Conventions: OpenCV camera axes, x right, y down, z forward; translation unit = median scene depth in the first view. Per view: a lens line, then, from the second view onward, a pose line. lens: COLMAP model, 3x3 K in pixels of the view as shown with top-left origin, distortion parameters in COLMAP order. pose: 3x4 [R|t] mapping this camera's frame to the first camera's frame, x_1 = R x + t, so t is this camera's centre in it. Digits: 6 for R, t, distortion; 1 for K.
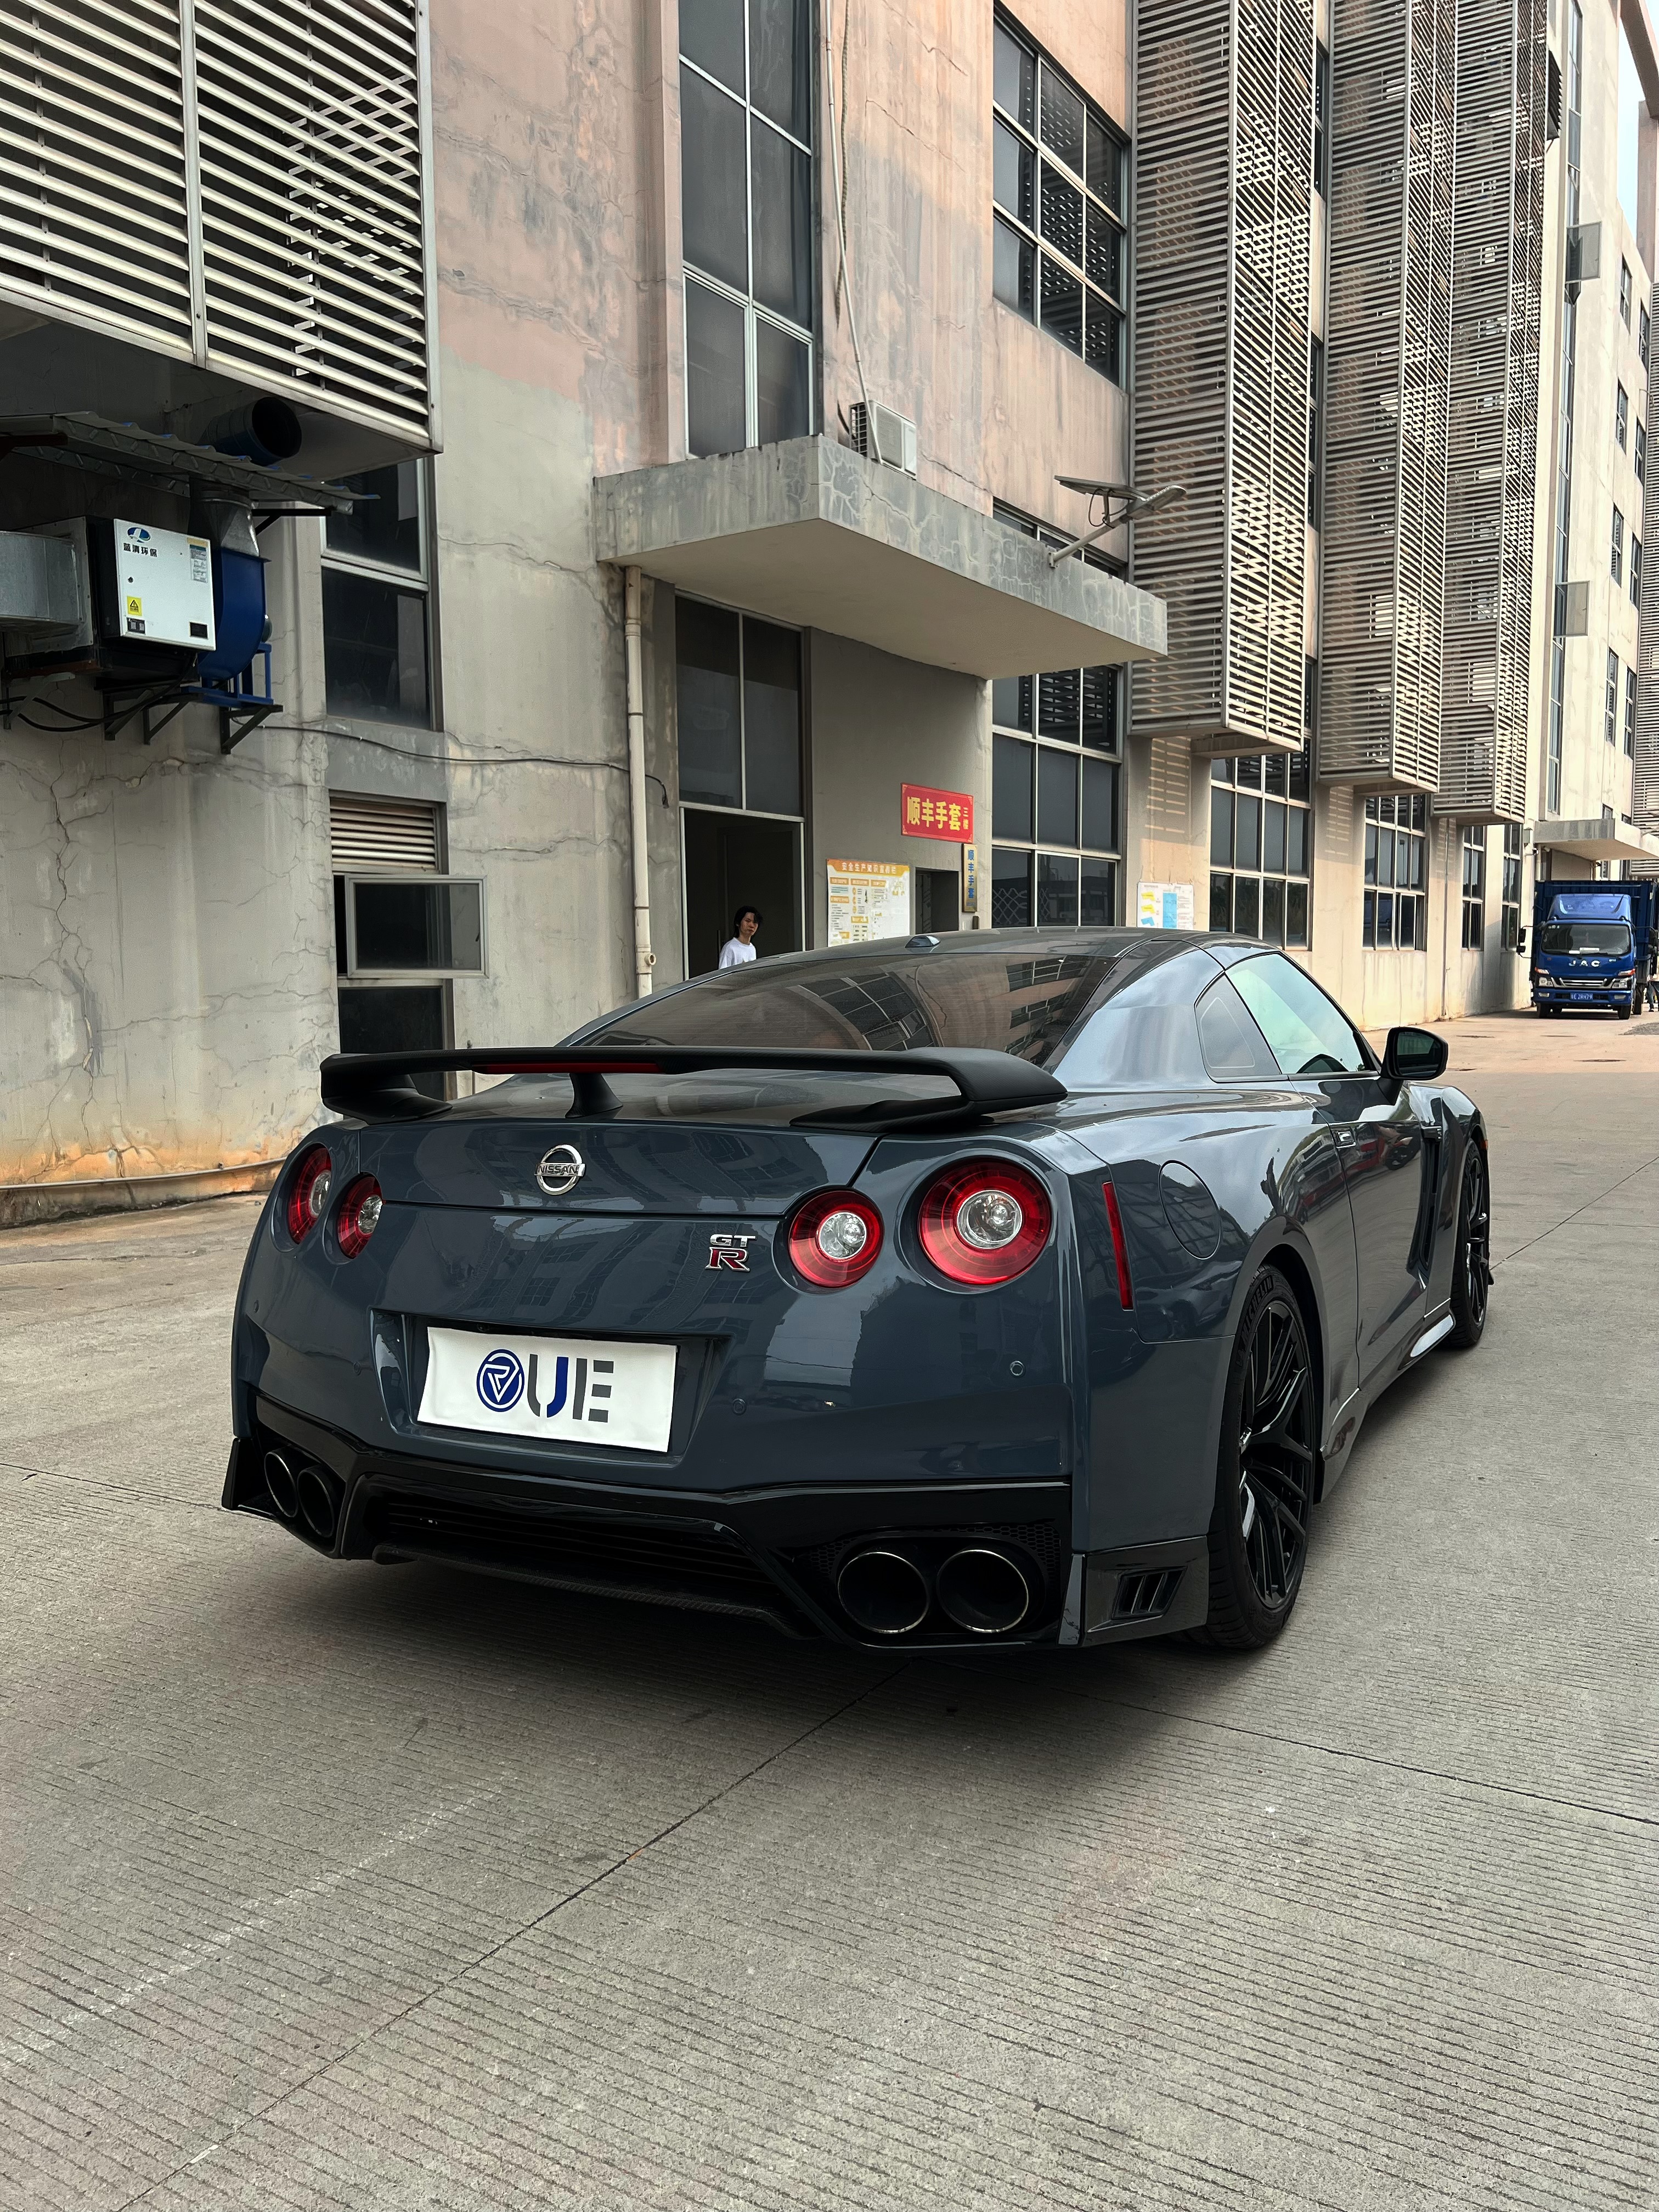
lens RADIAL K [[1772.7, 0, 832.7], [0, 1772.7, 1111.0], [0, 0, 1]] dist [0.005229, -0.019615]
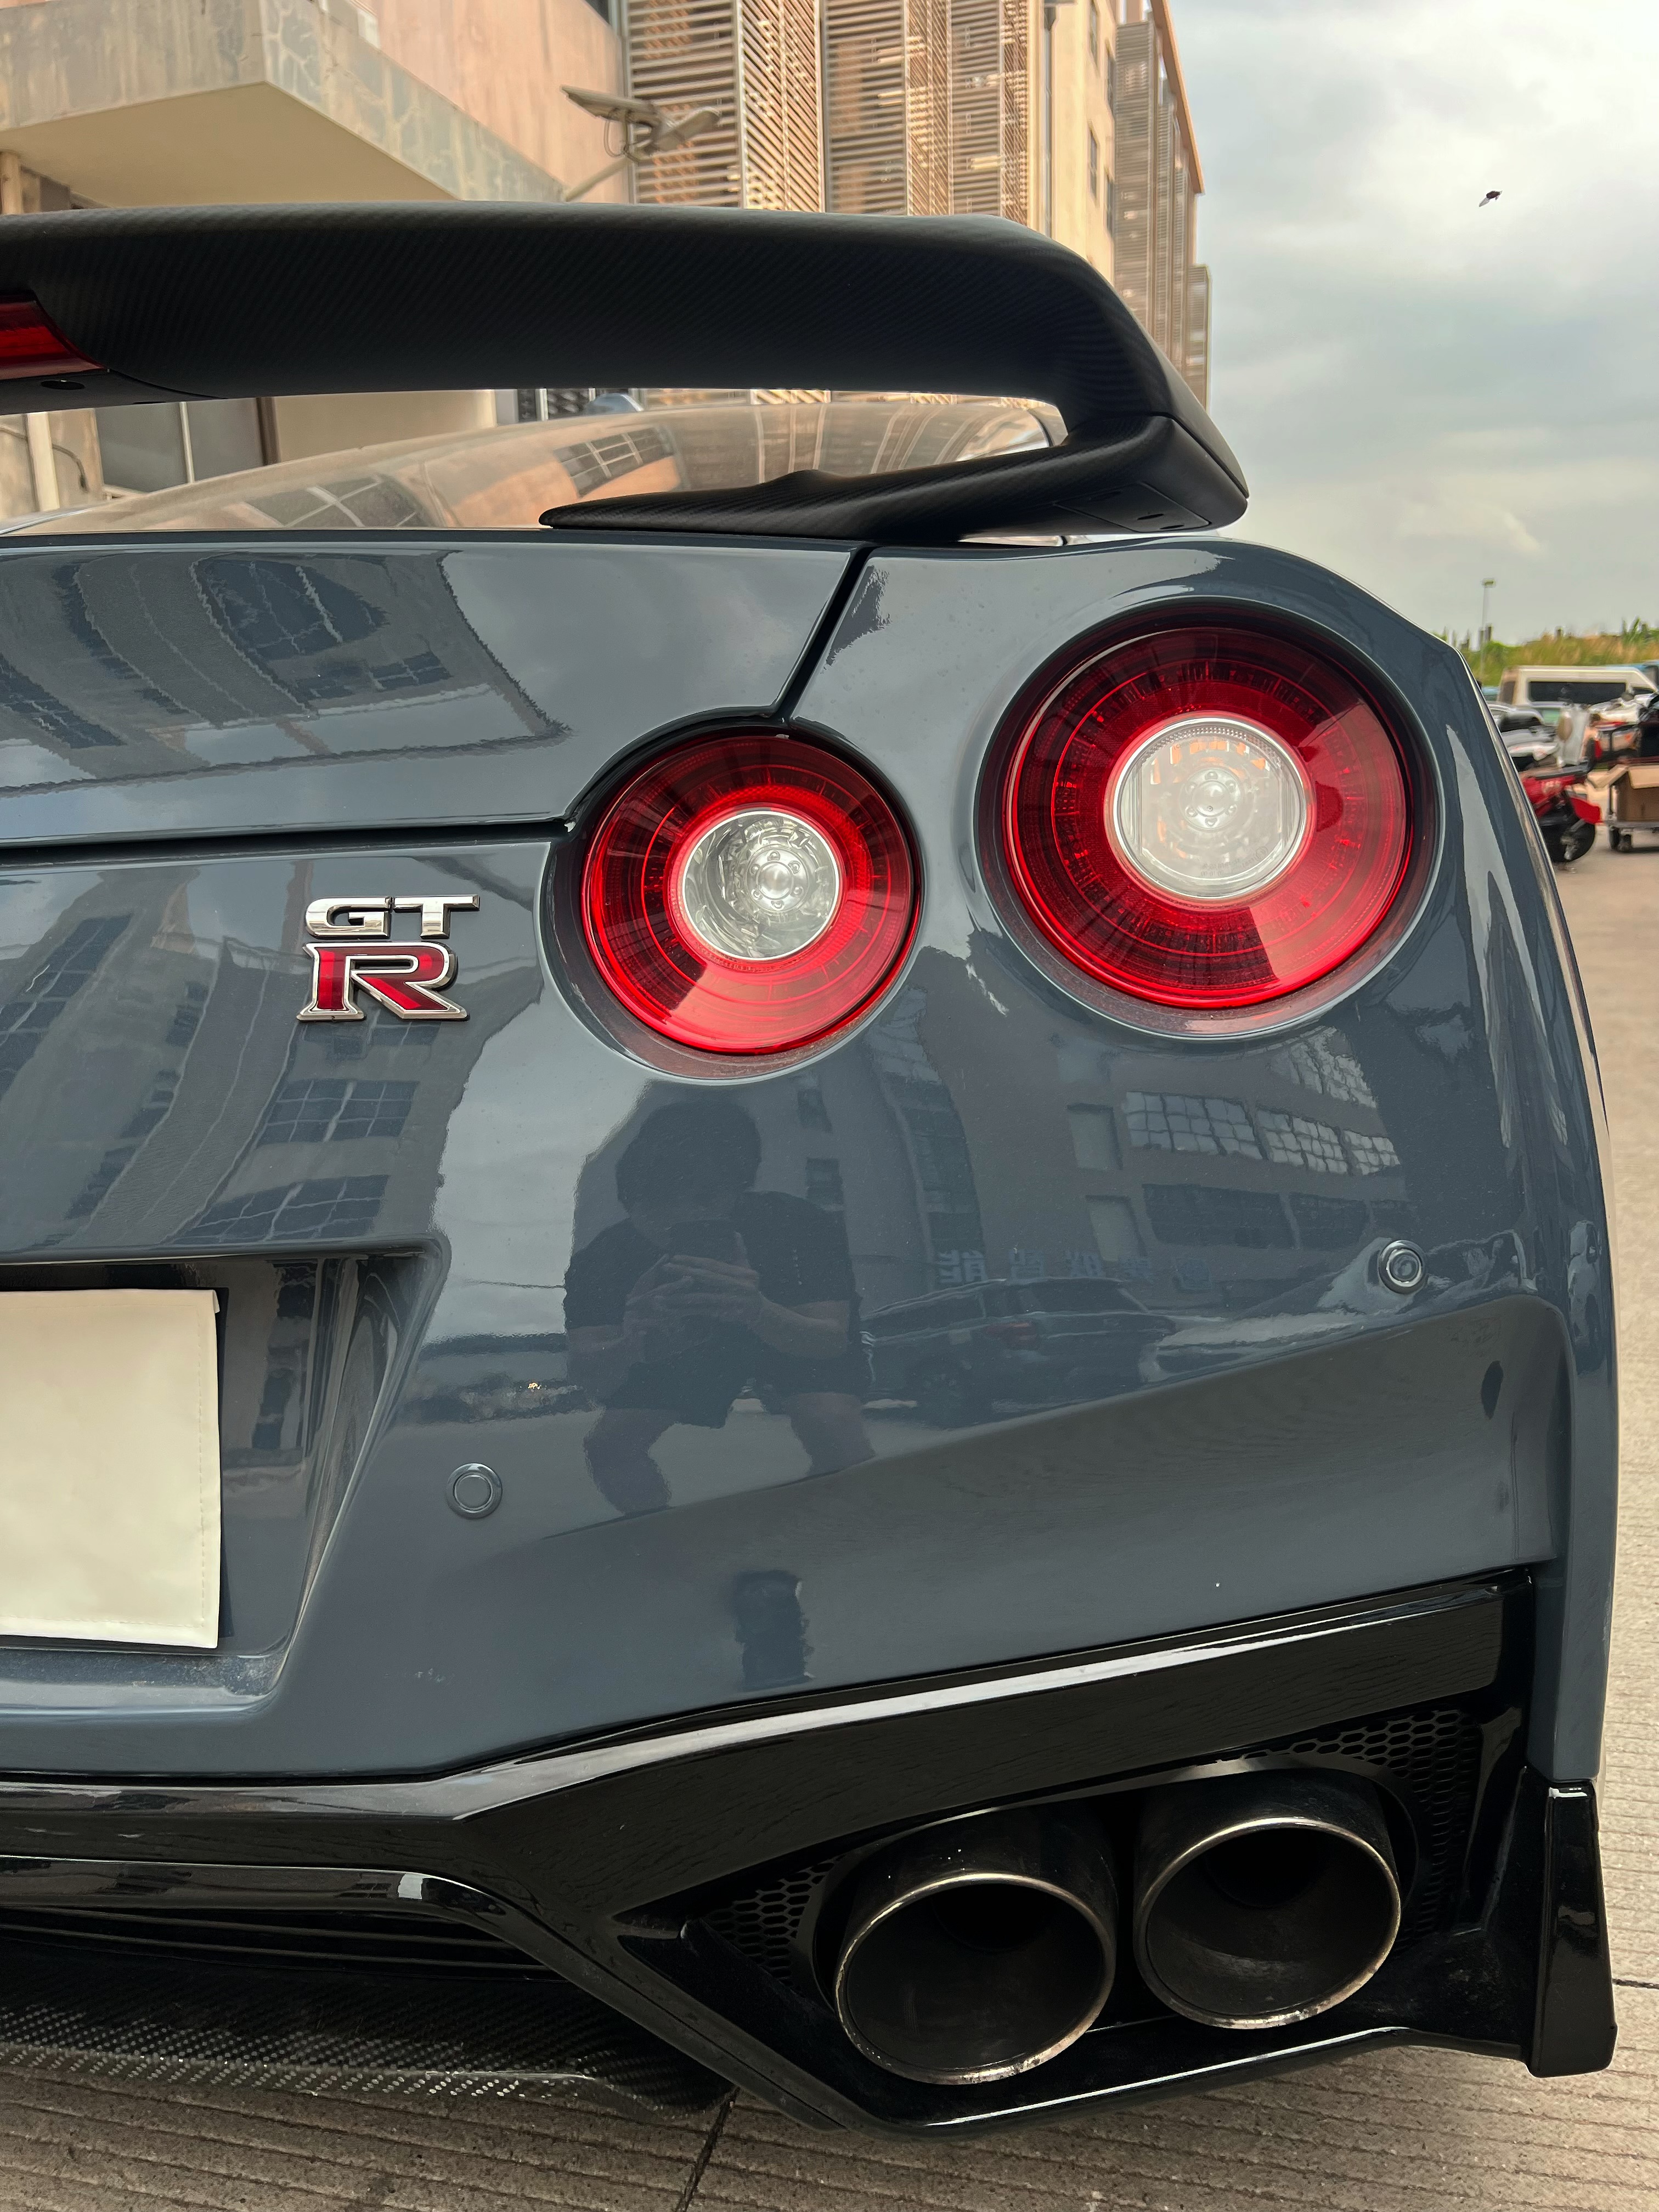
lens RADIAL K [[1772.7, 0, 829.2], [0, 1772.7, 1117.7], [0, 0, 1]] dist [0.005229, -0.019615]
pose [[0.959245, -0.078764, 0.271377, -0.015934], [0.046487, 0.991269, 0.123386, 0.016988], [-0.278726, -0.105742, 0.954531, 0.163033]]
